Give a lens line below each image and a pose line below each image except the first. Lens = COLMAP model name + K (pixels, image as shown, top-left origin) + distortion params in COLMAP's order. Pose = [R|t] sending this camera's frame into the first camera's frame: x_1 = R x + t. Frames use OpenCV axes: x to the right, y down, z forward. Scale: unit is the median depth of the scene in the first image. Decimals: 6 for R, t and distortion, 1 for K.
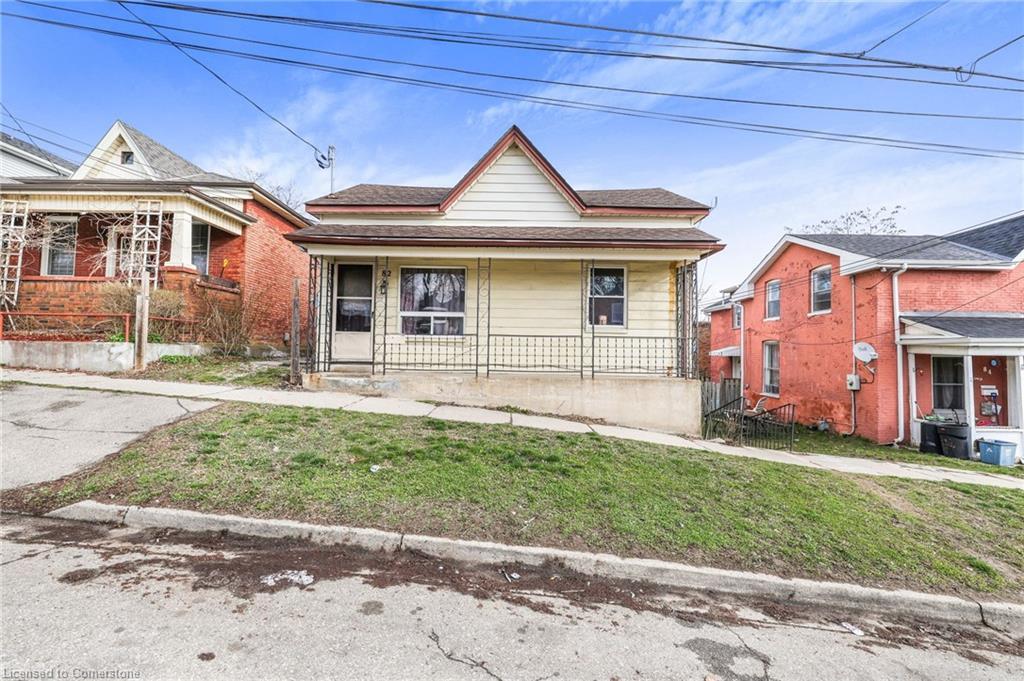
lens RADIAL K [[430.2, 0, 509.1], [0, 430.2, 330.4], [0, 0, 1]] dist [-0.000263, 0.000089]
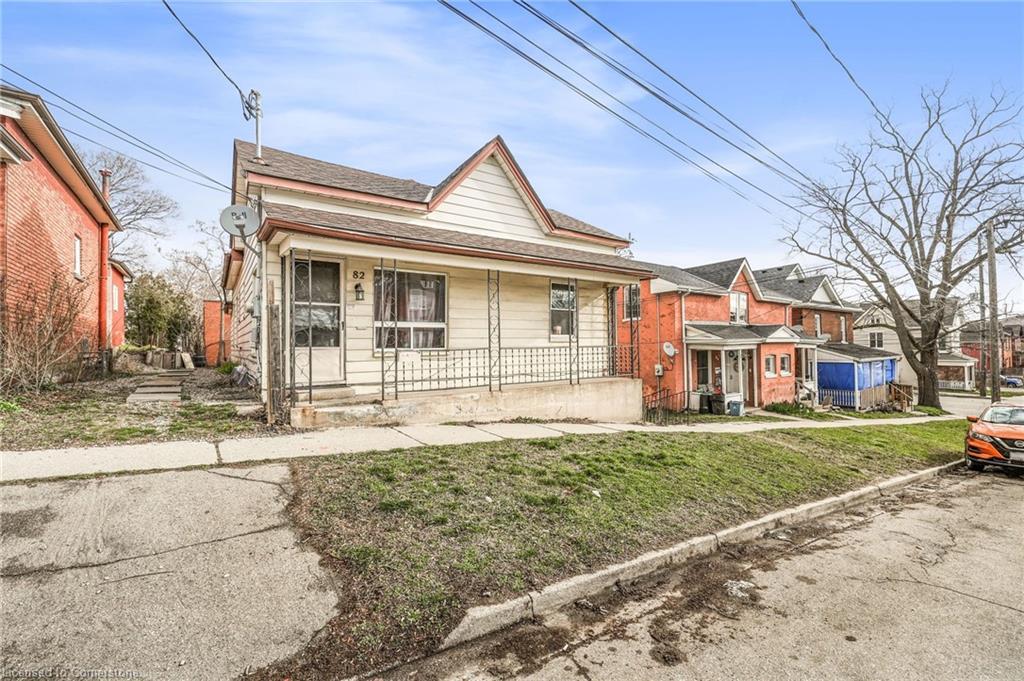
lens RADIAL K [[441.4, 0, 532.1], [0, 441.4, 333.3], [0, 0, 1]] dist [-0.000223, 0.000052]
pose [[0.800921, -0.010497, 0.598678, -0.550127], [-0.004741, 0.999704, 0.023870, -0.045522], [-0.598751, -0.021956, 0.800634, 0.130041]]
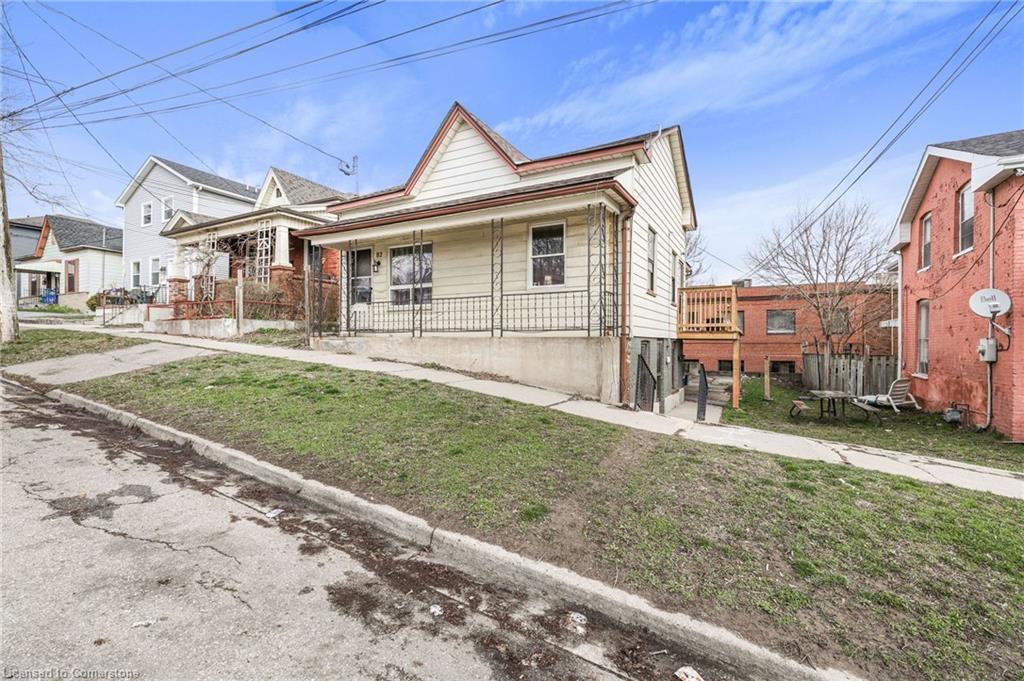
lens RADIAL K [[441.4, 0, 532.1], [0, 441.4, 333.3], [0, 0, 1]] dist [-0.000223, 0.000052]
pose [[0.891579, -0.021929, -0.452334, 0.665485], [0.034609, 0.999205, 0.019774, 0.077959], [0.451541, -0.033285, 0.891629, 0.101212]]
